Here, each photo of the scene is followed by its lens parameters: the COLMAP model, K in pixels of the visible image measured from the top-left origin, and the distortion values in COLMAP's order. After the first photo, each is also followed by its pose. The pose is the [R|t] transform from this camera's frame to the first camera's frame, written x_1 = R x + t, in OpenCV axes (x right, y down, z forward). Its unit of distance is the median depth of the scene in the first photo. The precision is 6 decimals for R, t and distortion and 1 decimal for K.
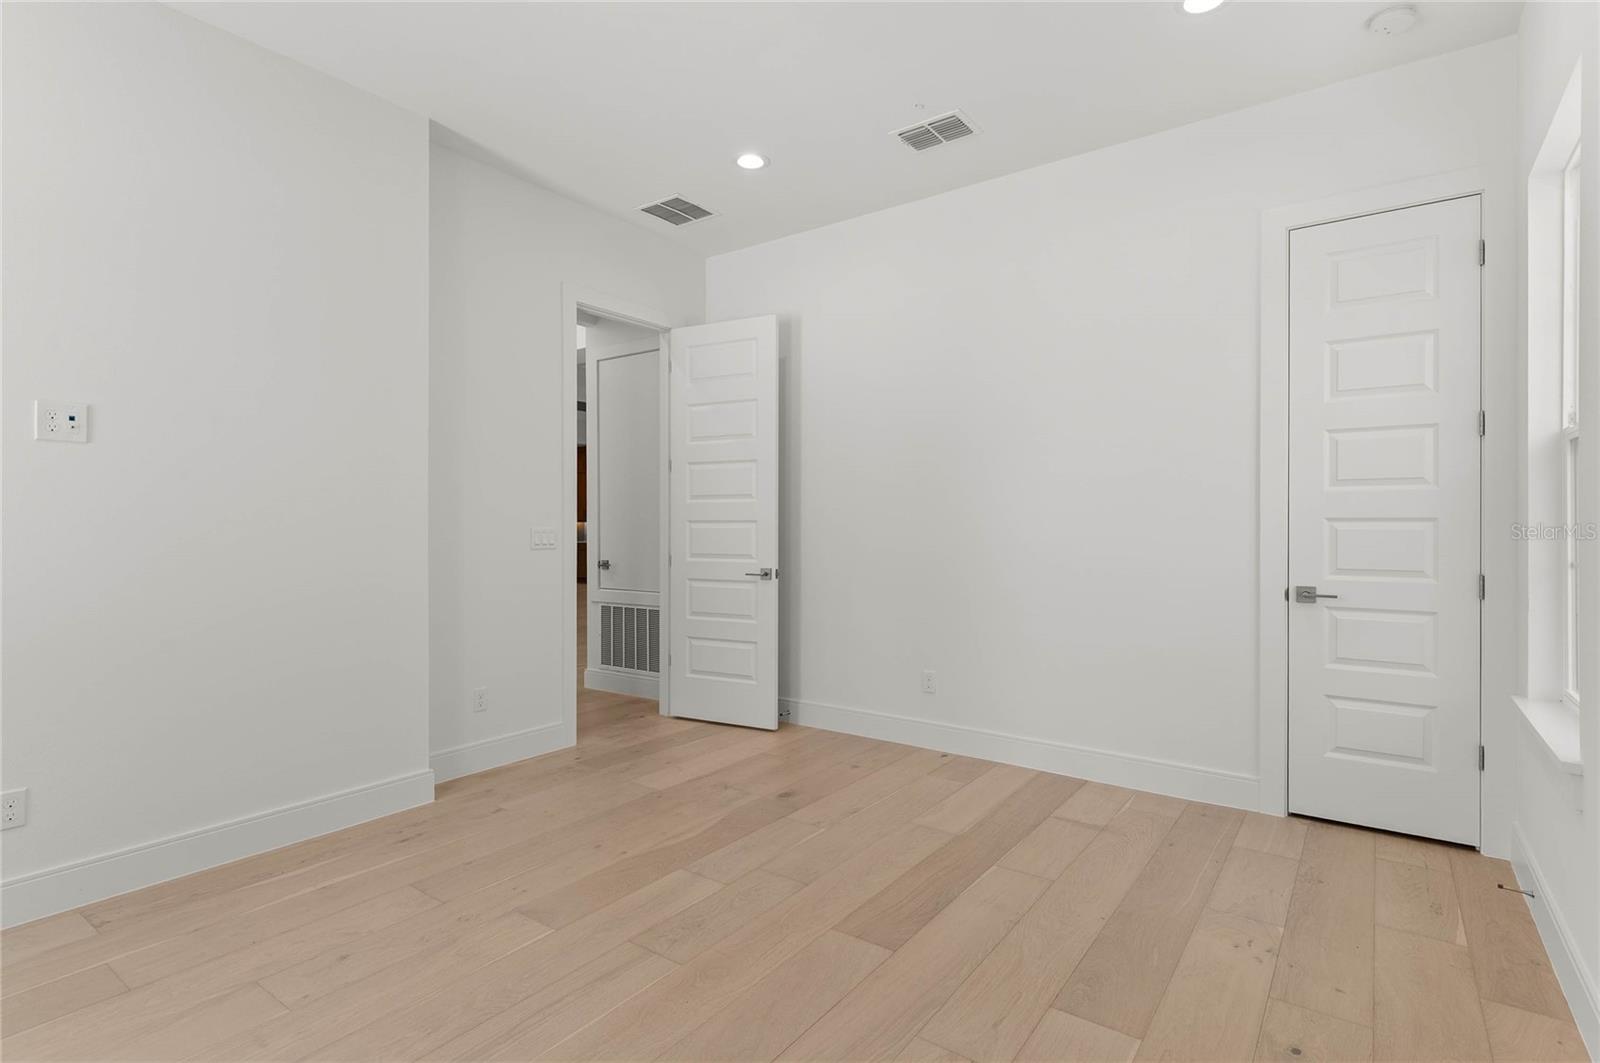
lens RADIAL K [[809.3, 0, 808.5], [0, 809.3, 530.9], [0, 0, 1]] dist [-0.003593, -0.000172]
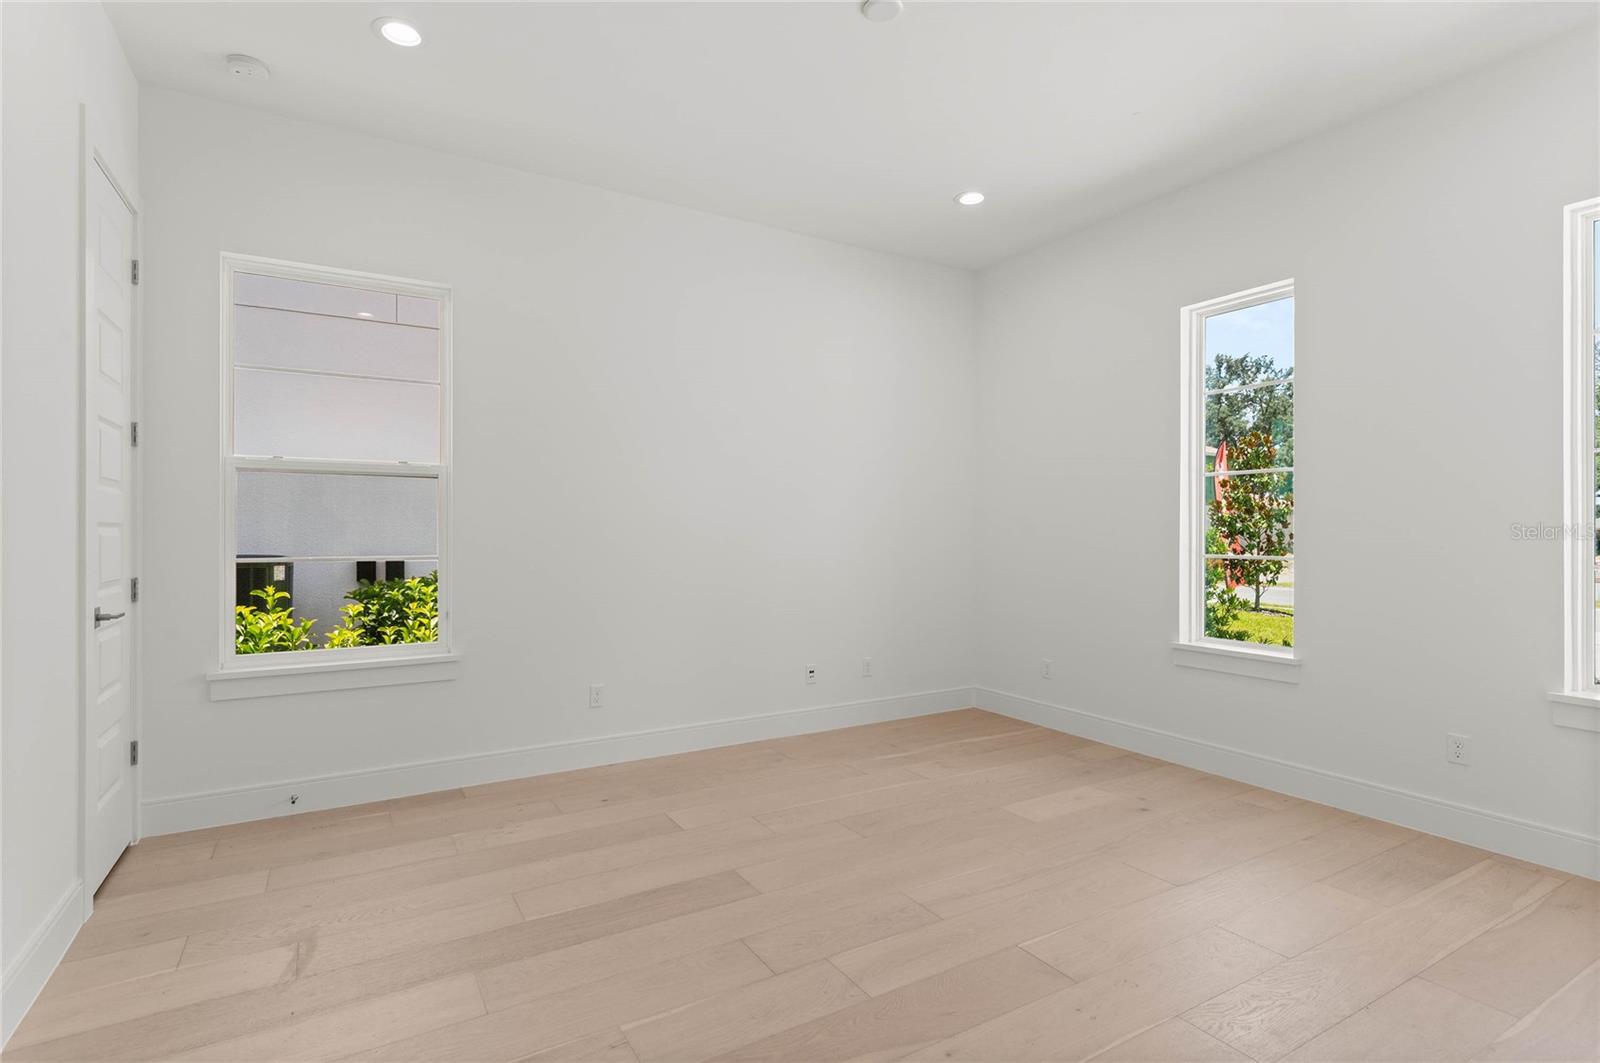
lens RADIAL K [[809.3, 0, 800.2], [0, 809.3, 532.1], [0, 0, 1]] dist [-0.003593, -0.000172]
pose [[-0.922854, 0.001466, 0.385147, -0.432005], [0.001786, 0.999998, 0.000474, -0.003443], [-0.385145, 0.001125, -0.922855, 1.928558]]
